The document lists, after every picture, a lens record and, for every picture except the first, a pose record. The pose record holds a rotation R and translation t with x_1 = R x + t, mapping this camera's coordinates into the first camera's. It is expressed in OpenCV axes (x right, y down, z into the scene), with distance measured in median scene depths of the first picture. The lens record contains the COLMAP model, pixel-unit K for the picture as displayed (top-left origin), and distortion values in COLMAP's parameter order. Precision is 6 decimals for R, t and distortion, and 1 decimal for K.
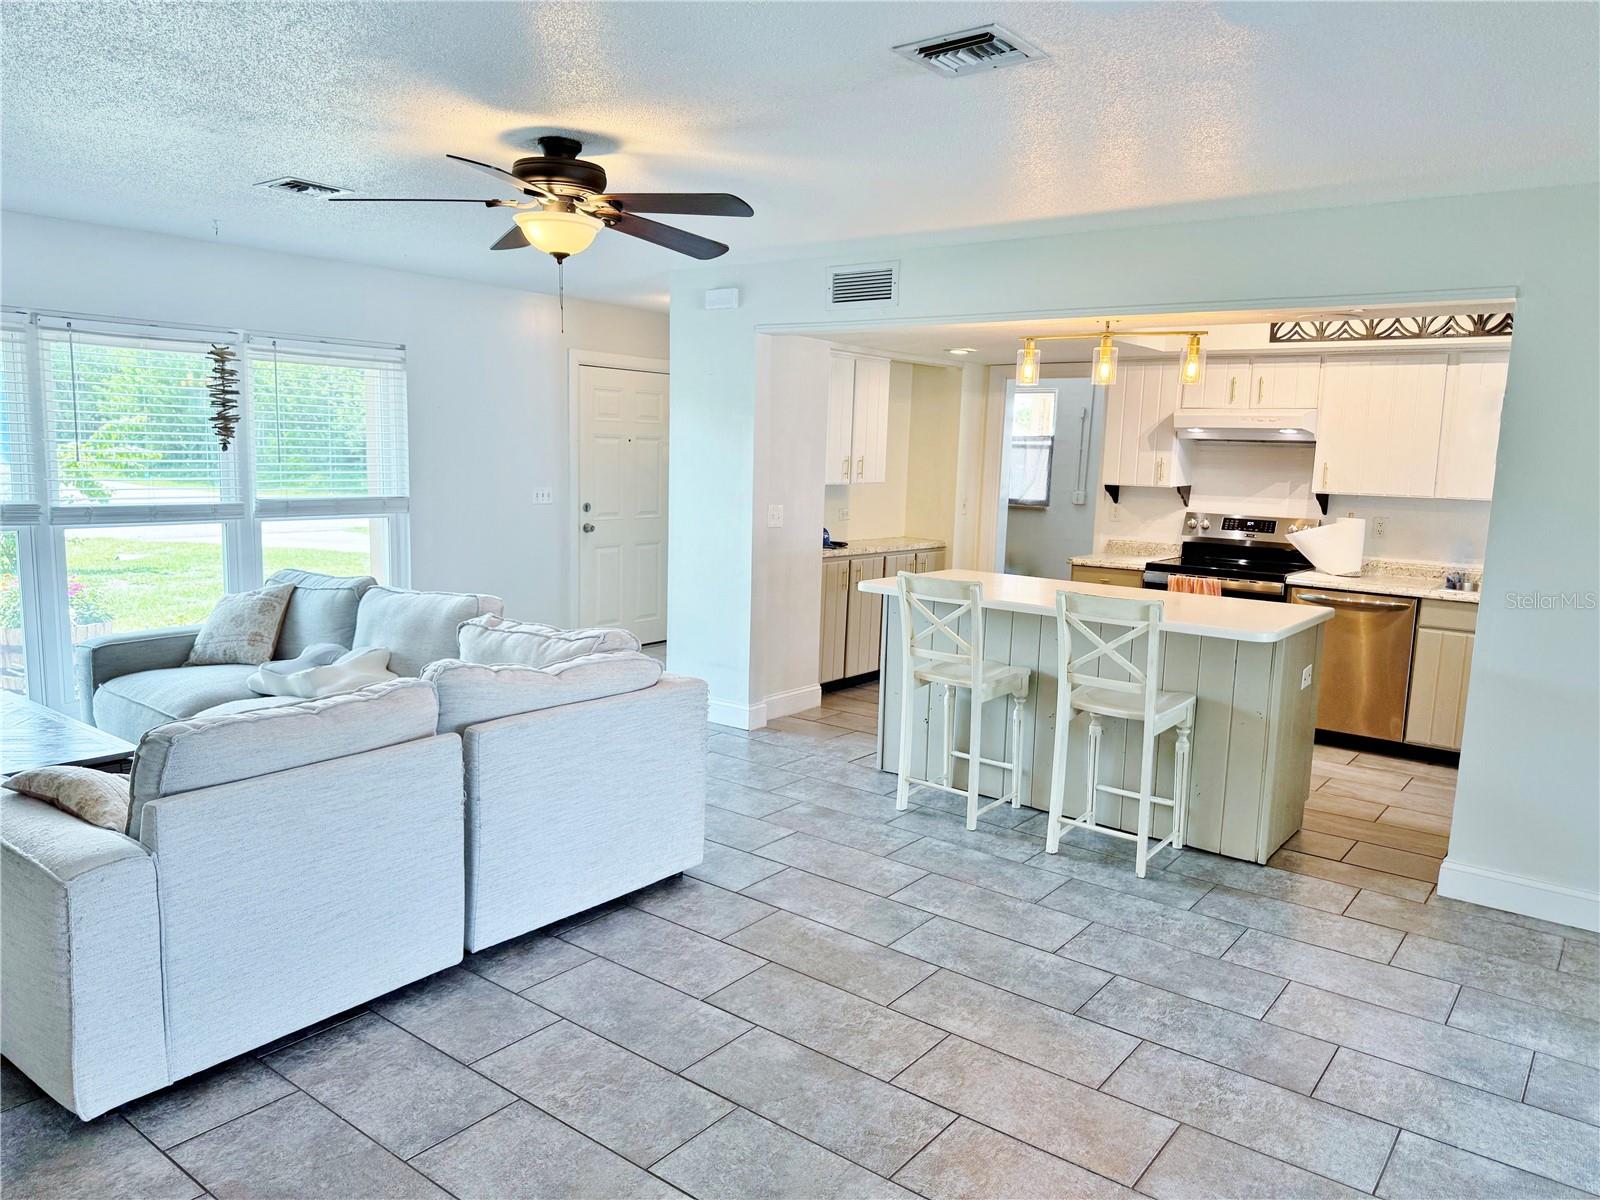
lens RADIAL K [[1164.8, 0, 800.0], [0, 1164.8, 600.0], [0, 0, 1]] dist [0.125762, -0.187363]
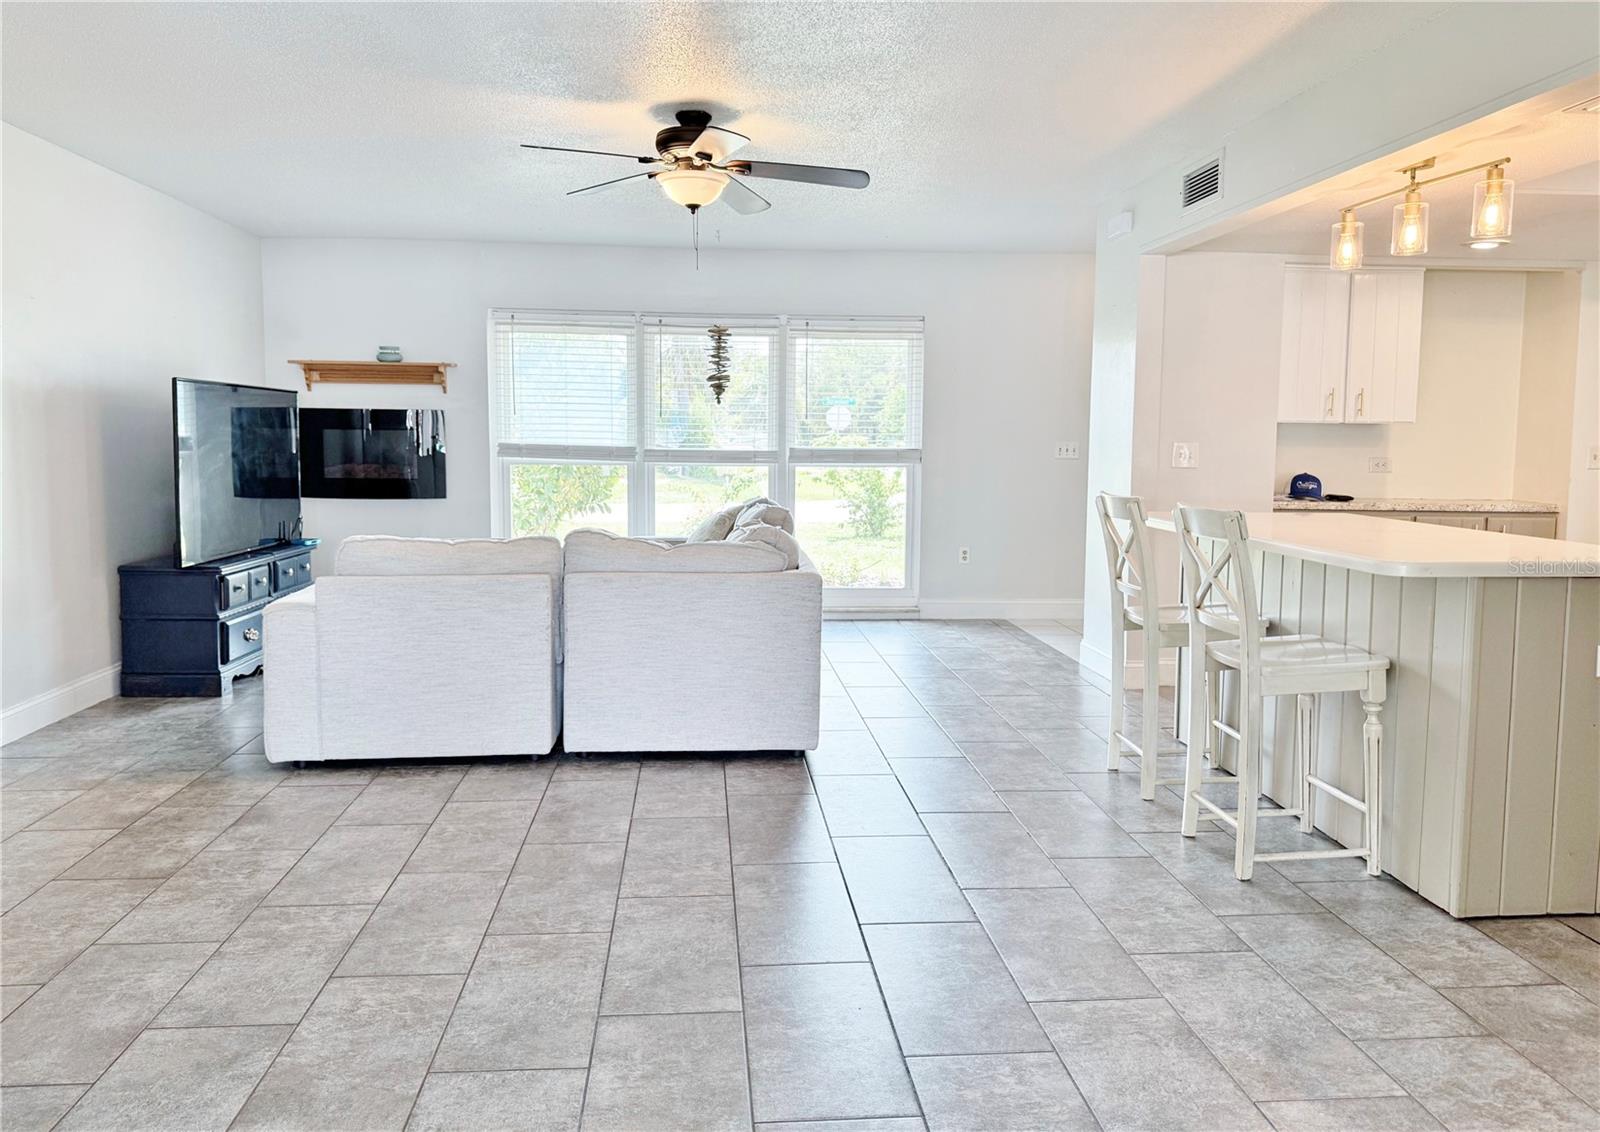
lens RADIAL K [[1154.0, 0, 761.8], [0, 1154.0, 532.5], [0, 0, 1]] dist [0.151125, -0.209511]
pose [[0.652734, 0.038446, -0.756611, 0.640973], [-0.092370, 0.995299, -0.029114, 0.061326], [0.751935, 0.088891, 0.653217, 0.244154]]
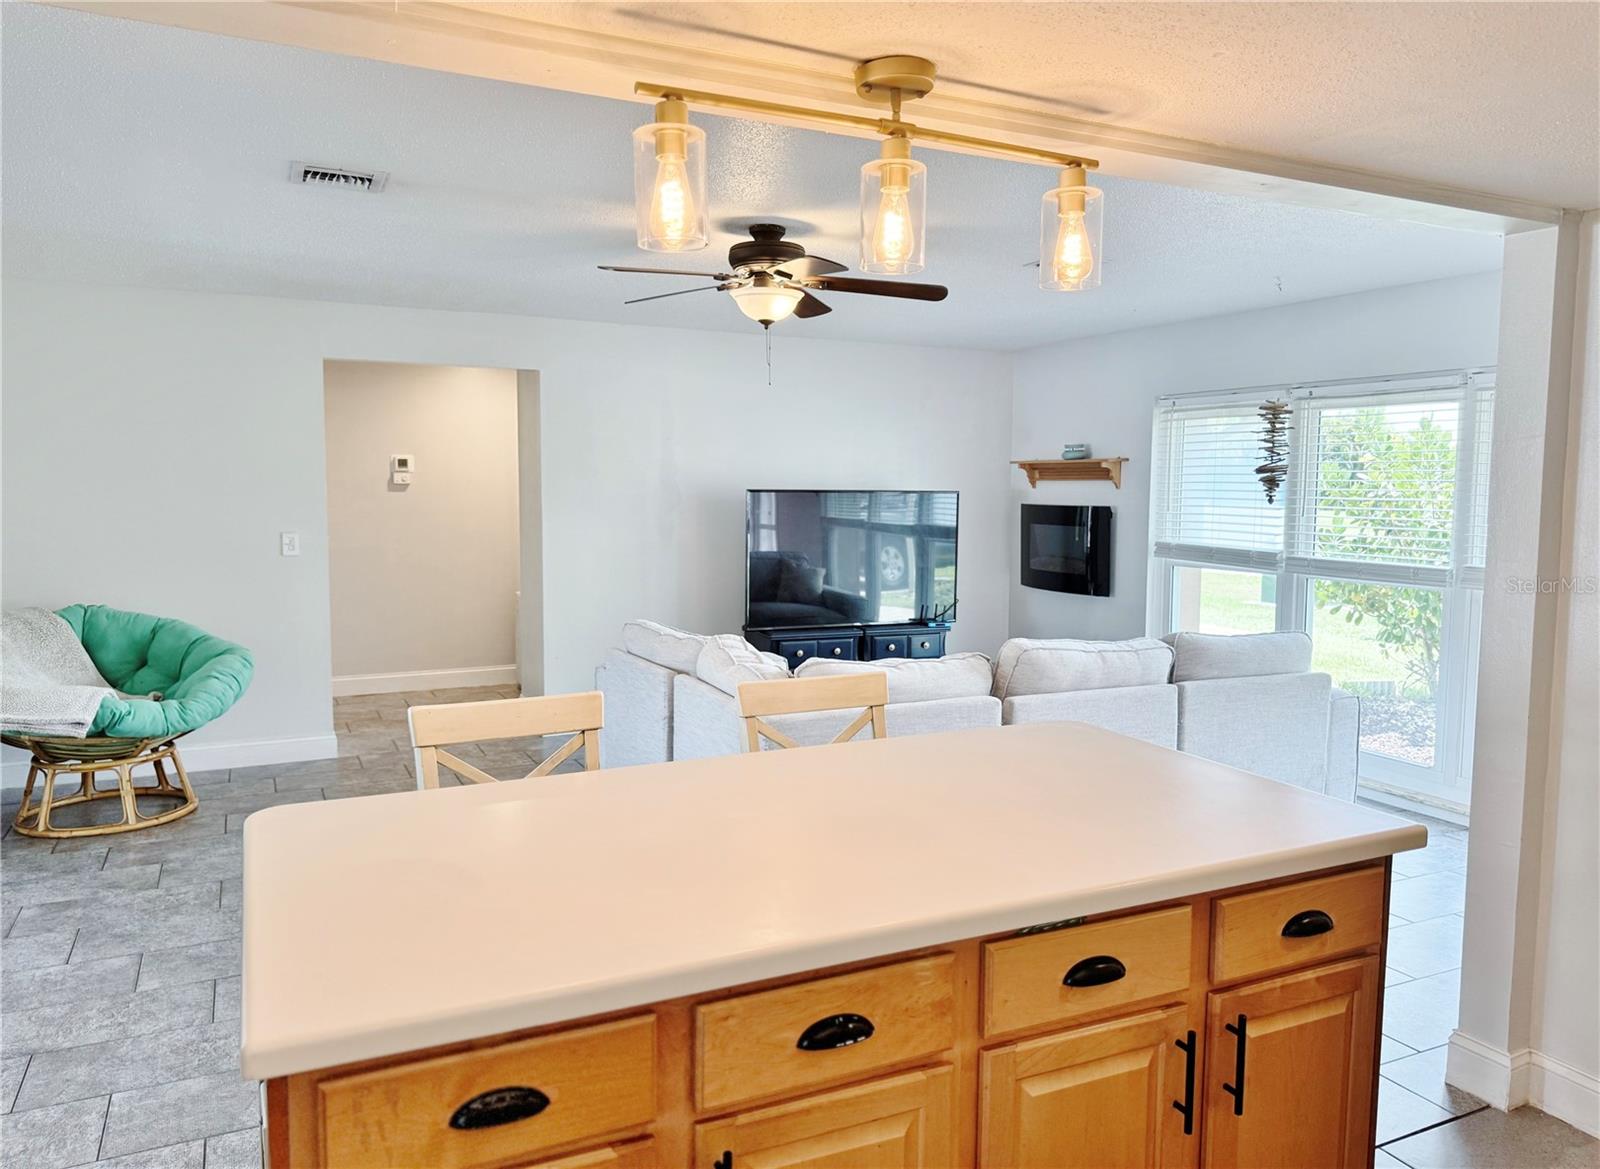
lens RADIAL K [[1134.2, 0, 800.0], [0, 1134.2, 584.5], [0, 0, 1]] dist [0.040442, -0.044699]
pose [[-0.459074, 0.043883, -0.887313, 0.666525], [-0.144156, 0.981863, 0.123142, -0.144654], [0.876624, 0.184443, -0.444422, 1.315532]]
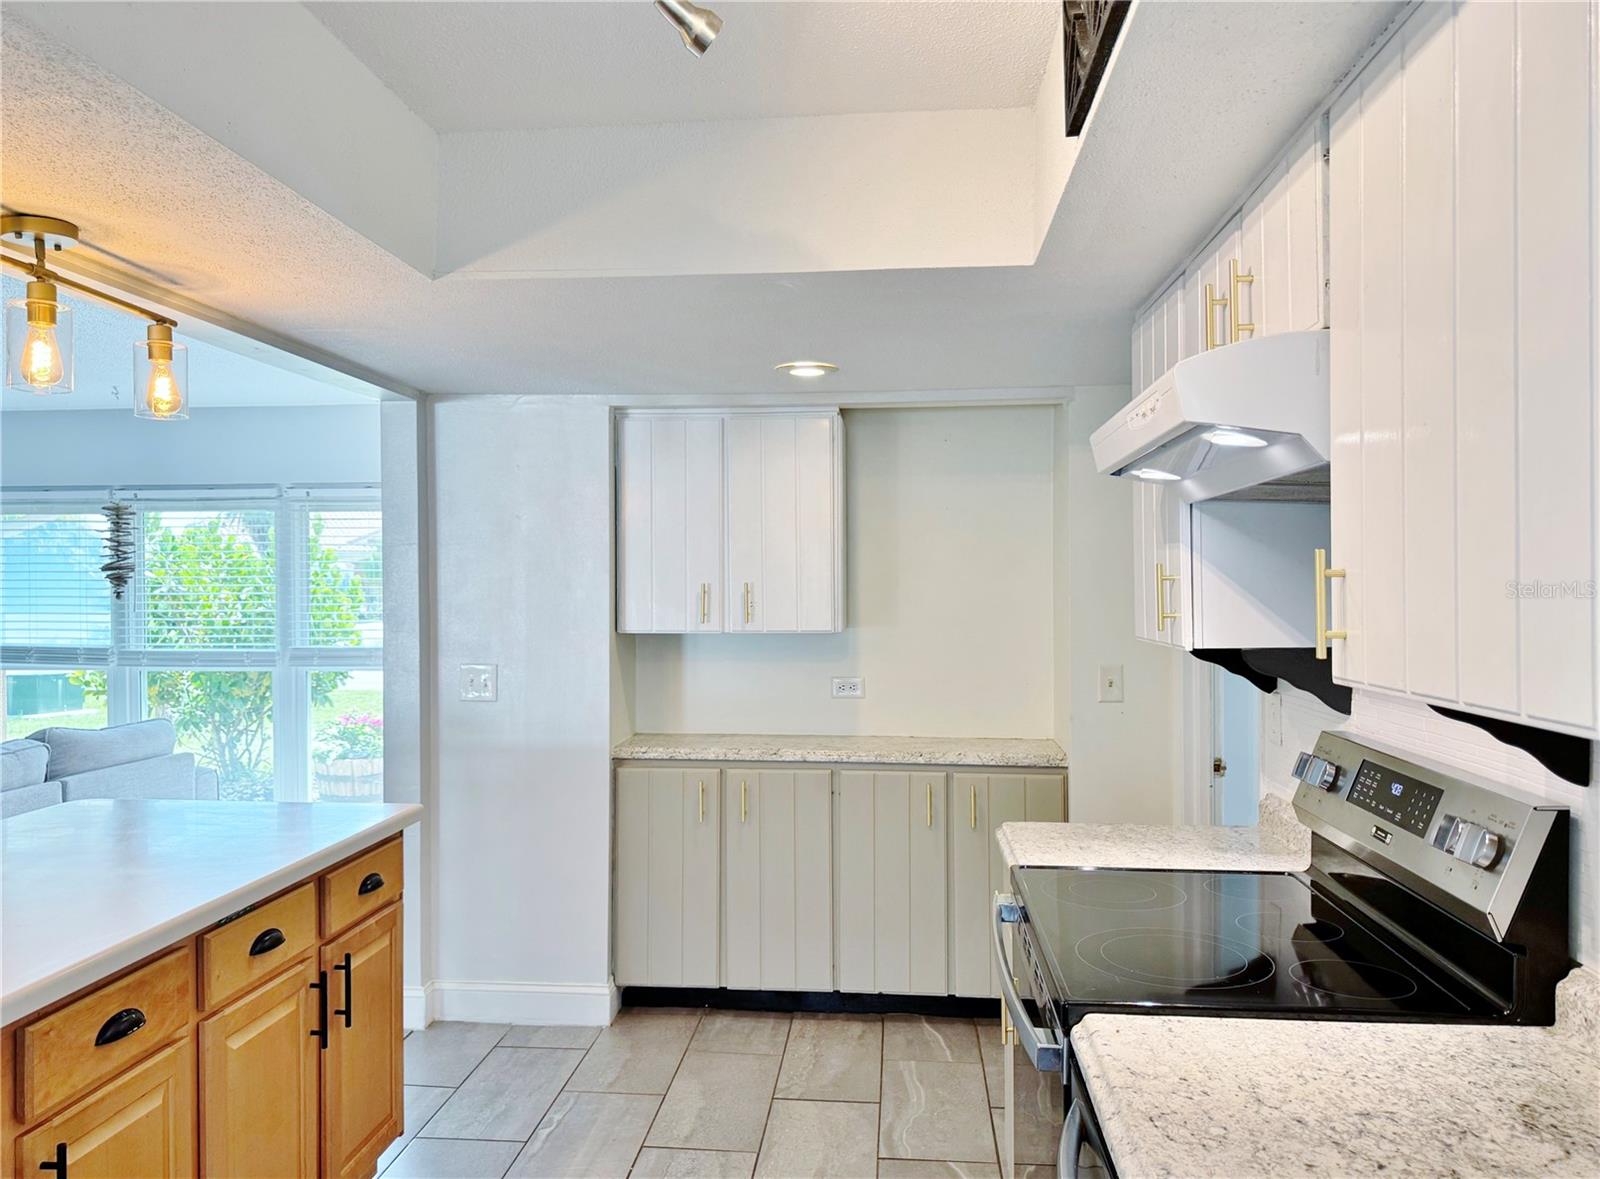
lens RADIAL K [[1165.8, 0, 800.0], [0, 1165.8, 589.5], [0, 0, 1]] dist [-0.003188, -0.000579]
pose [[0.525361, -0.030120, -0.850346, 0.848572], [-0.094779, 0.991082, -0.093662, -0.114660], [0.845584, 0.129801, 0.517821, 1.174127]]
